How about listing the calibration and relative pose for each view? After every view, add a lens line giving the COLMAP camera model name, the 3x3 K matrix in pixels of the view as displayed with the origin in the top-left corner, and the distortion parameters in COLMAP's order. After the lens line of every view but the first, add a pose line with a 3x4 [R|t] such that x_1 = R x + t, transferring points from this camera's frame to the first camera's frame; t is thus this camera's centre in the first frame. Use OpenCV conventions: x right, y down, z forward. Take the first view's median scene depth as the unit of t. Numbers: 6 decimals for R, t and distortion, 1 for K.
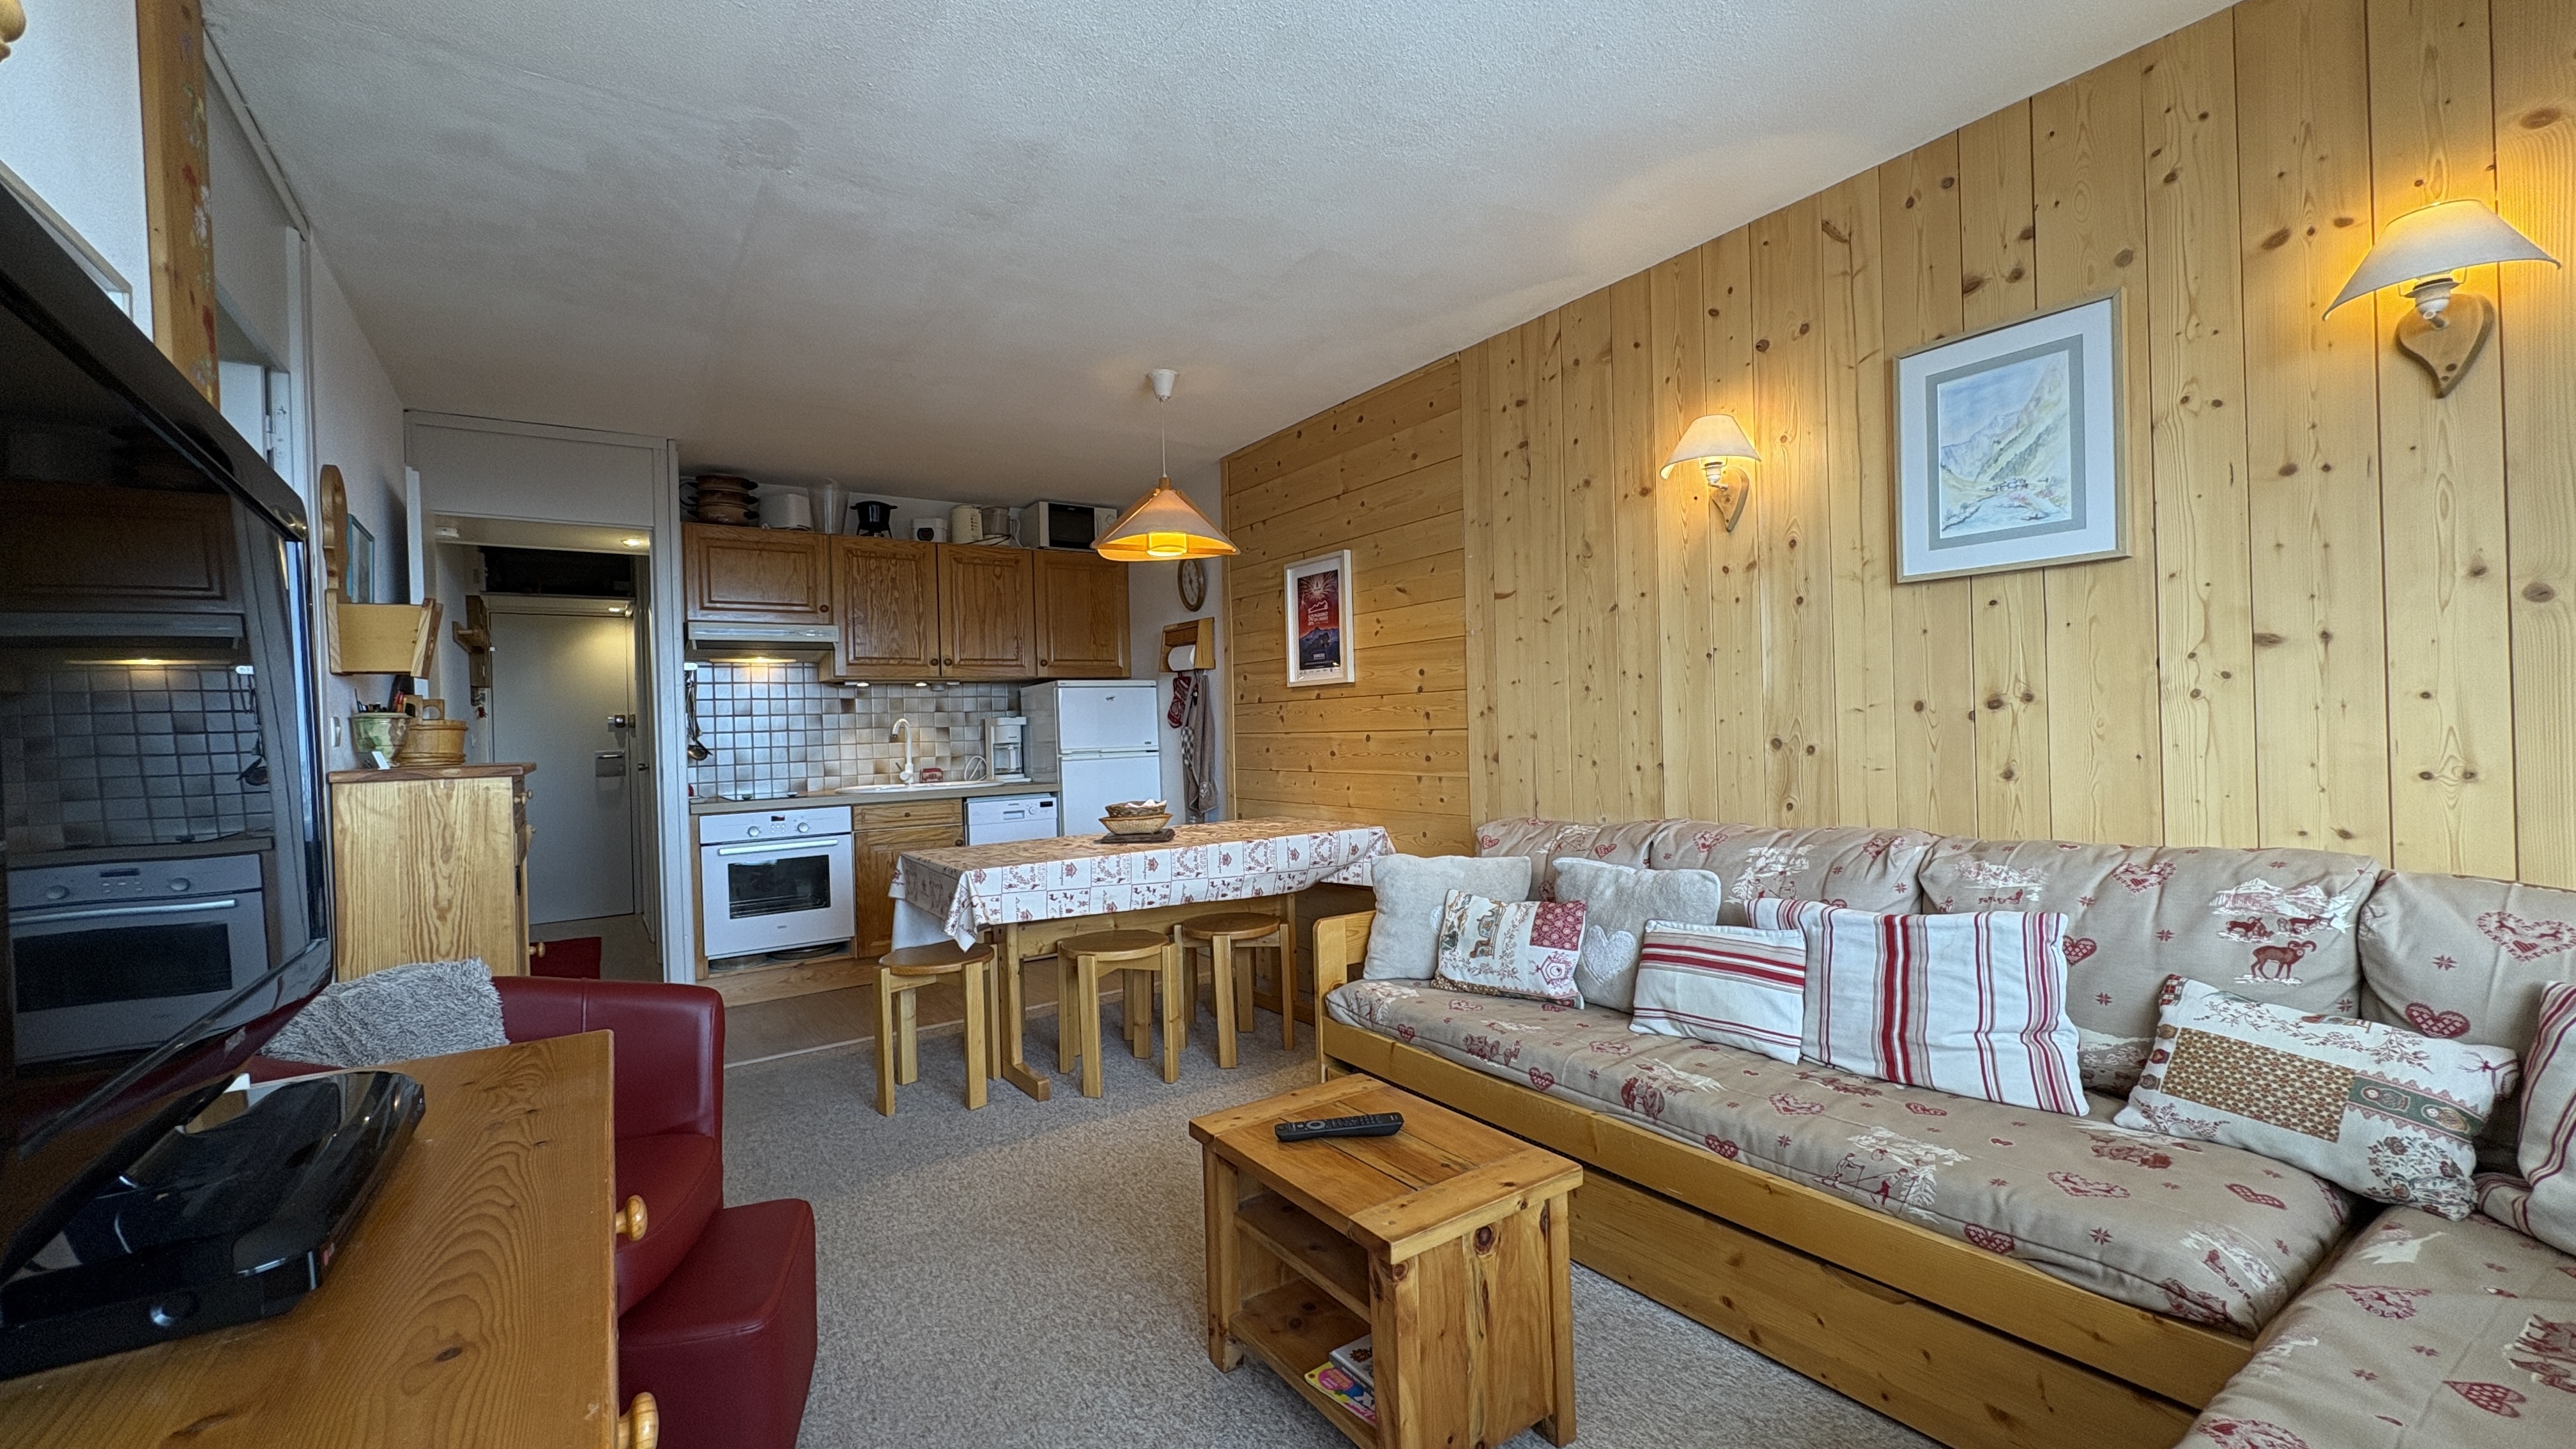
lens RADIAL K [[1024.4, 0, 1288.1], [0, 1024.4, 730.2], [0, 0, 1]] dist [0.000167, 0.000575]
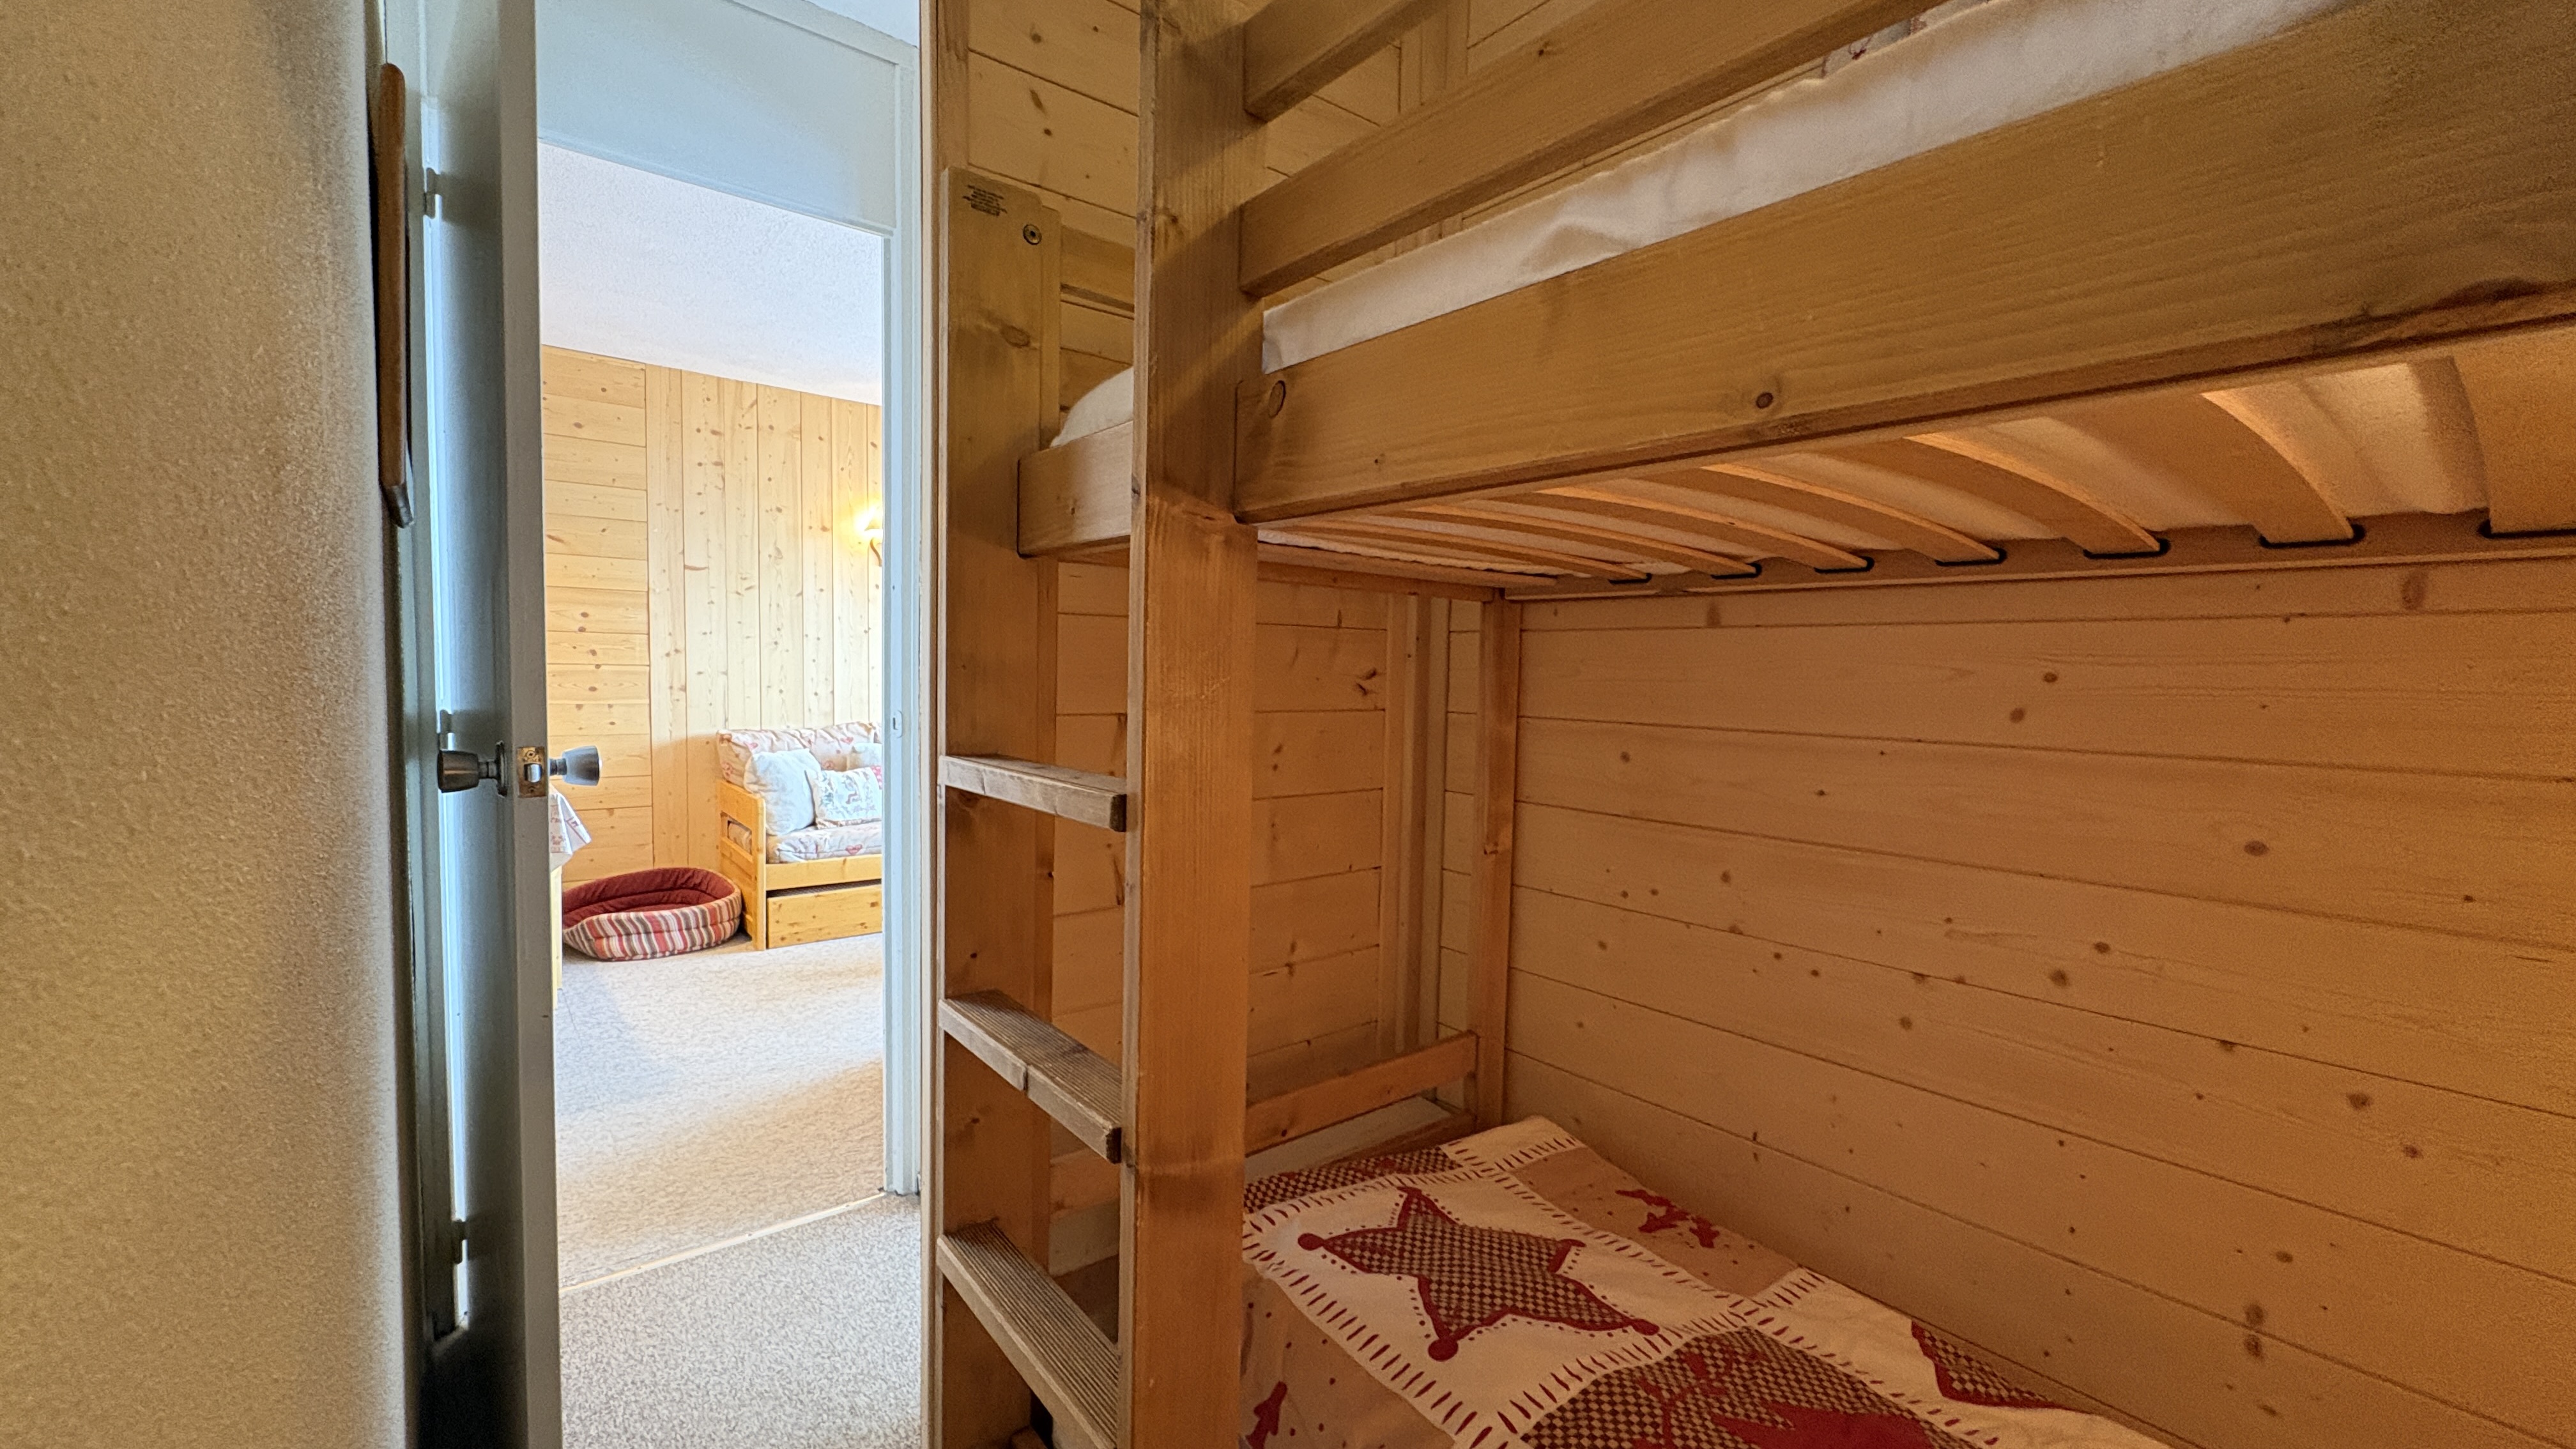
lens RADIAL K [[1024.4, 0, 1286.8], [0, 1024.4, 723.9], [0, 0, 1]] dist [0.000167, 0.000575]
pose [[-0.078043, -0.022239, 0.996702, -1.319692], [-0.013061, 0.999688, 0.021283, 0.038868], [-0.996864, -0.011357, -0.078309, 0.356394]]
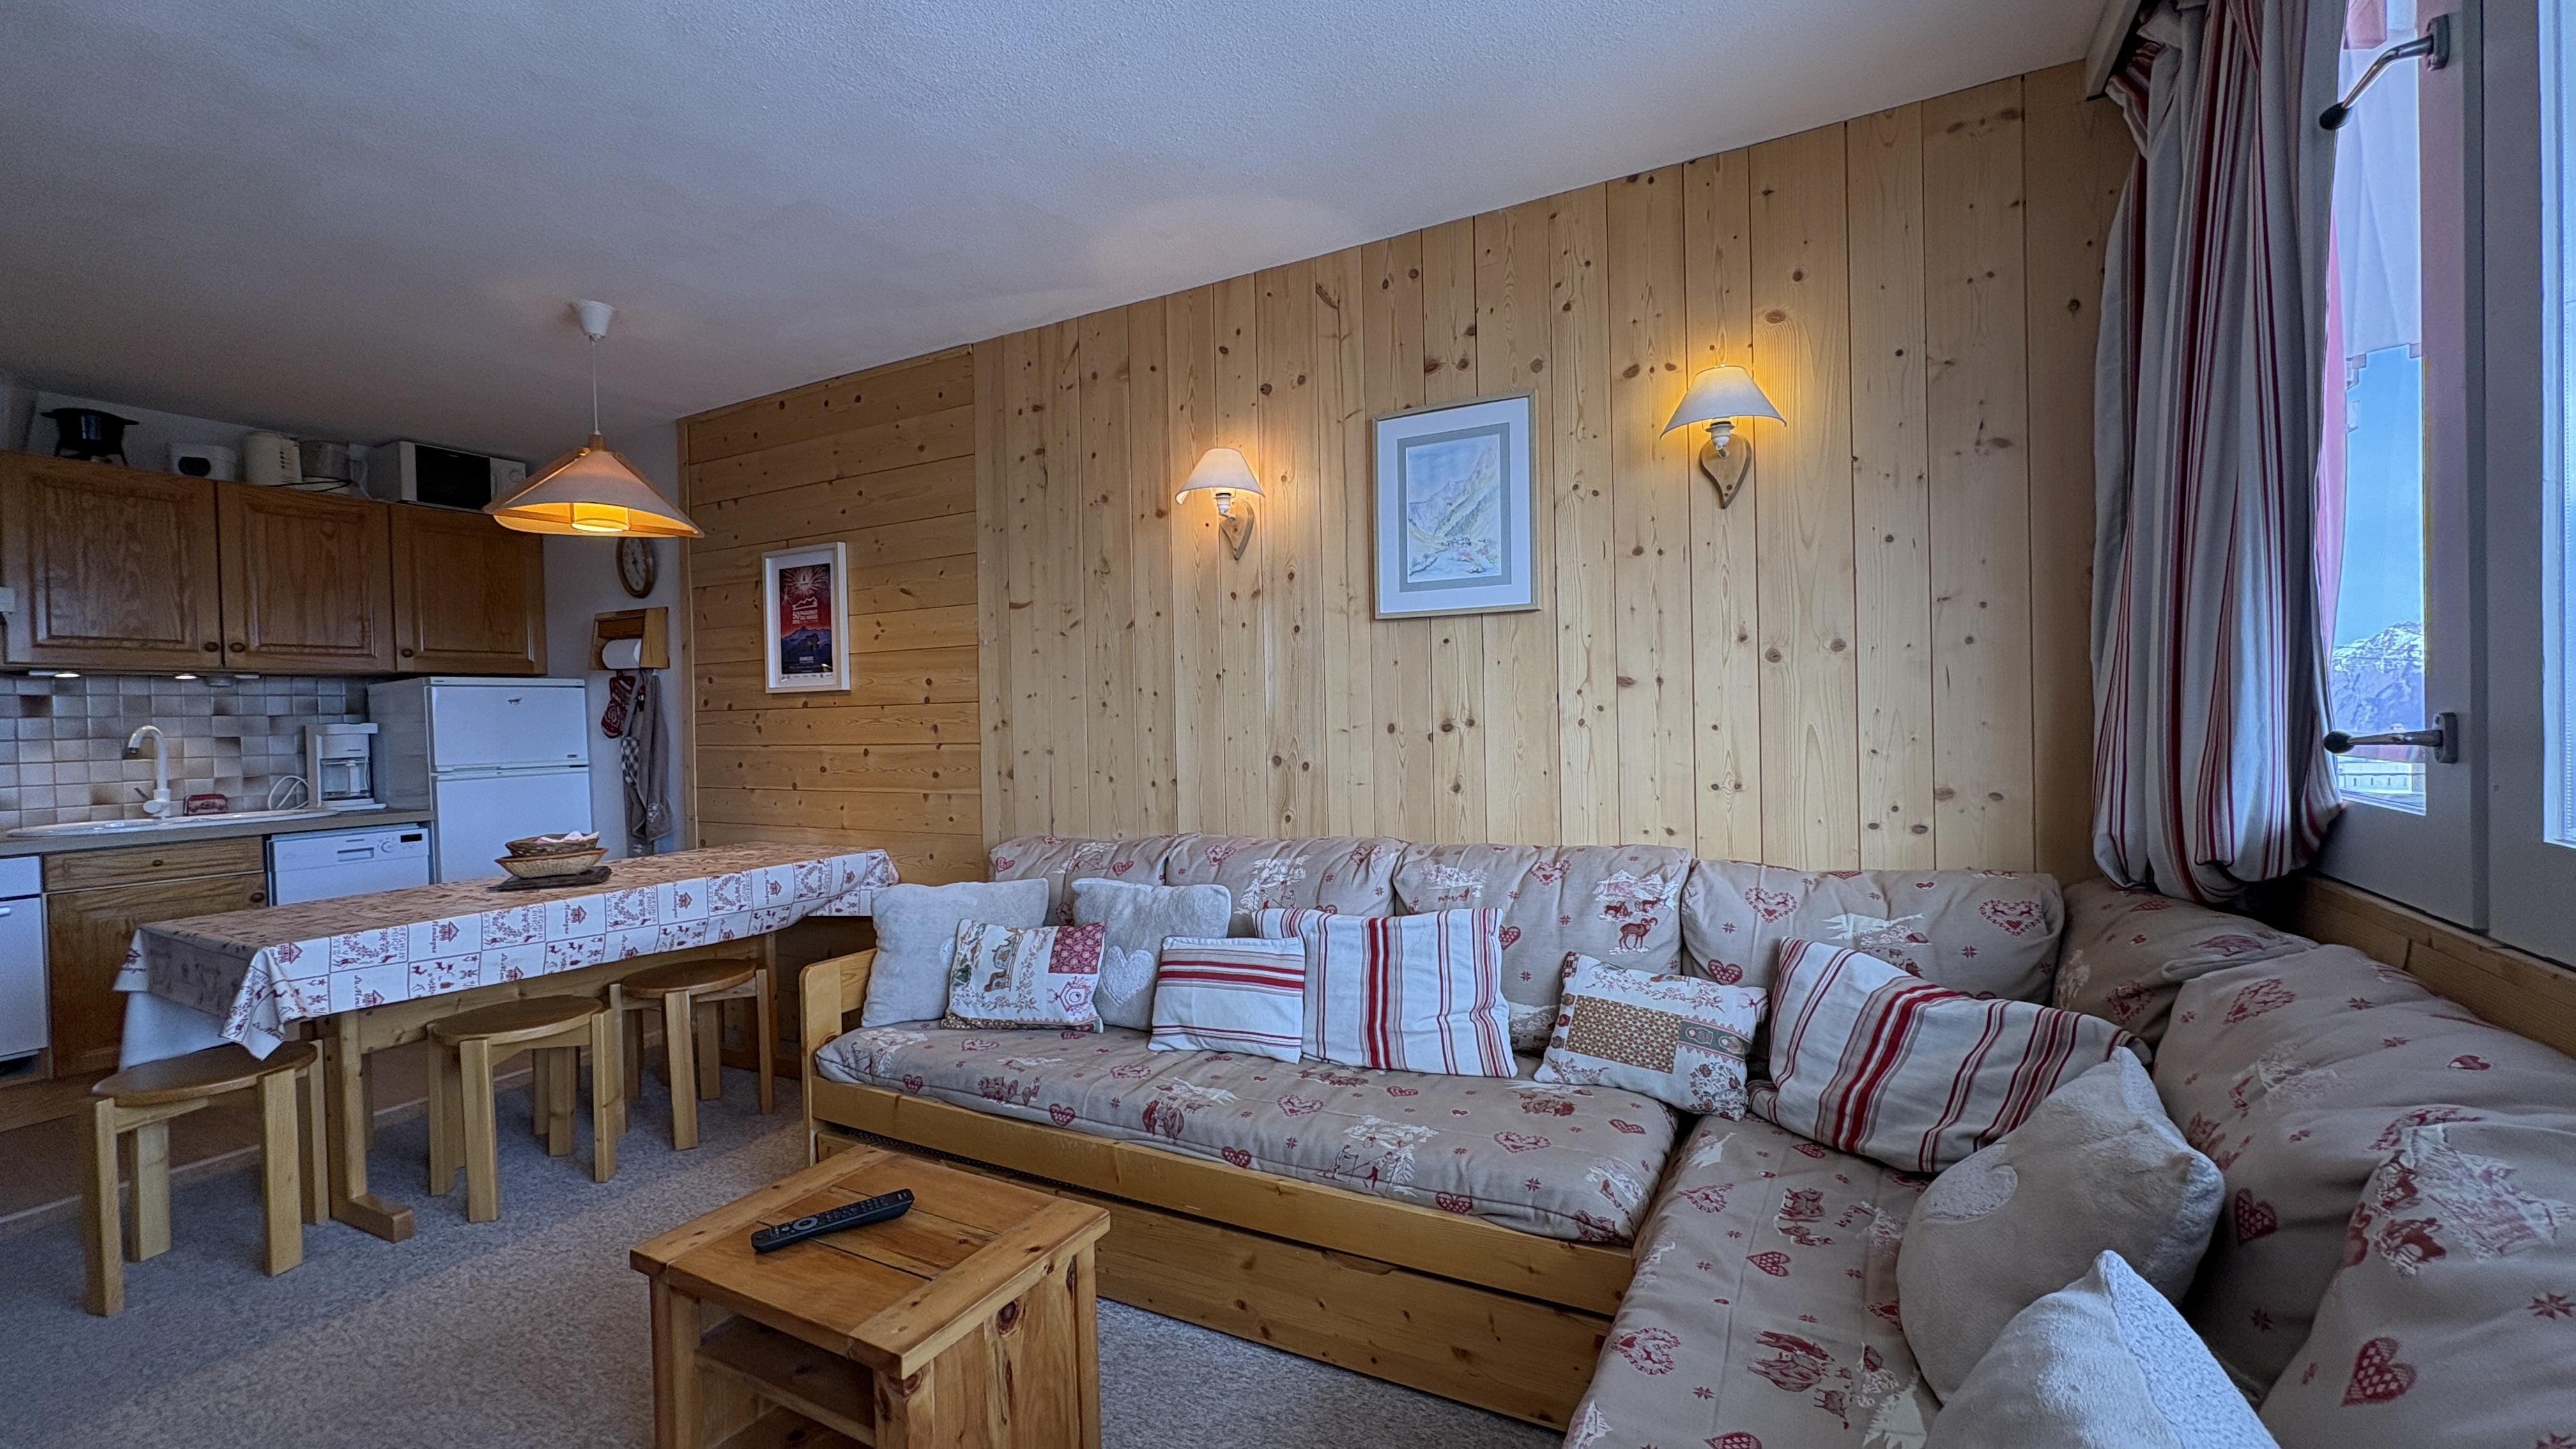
lens RADIAL K [[1024.4, 0, 1290.0], [0, 1024.4, 729.8], [0, 0, 1]] dist [0.000167, 0.000575]
pose [[0.889723, 0.002058, 0.456496, -0.002472], [-0.002038, 0.999998, -0.000538, -0.015933], [-0.456496, -0.000452, 0.889725, 0.030468]]
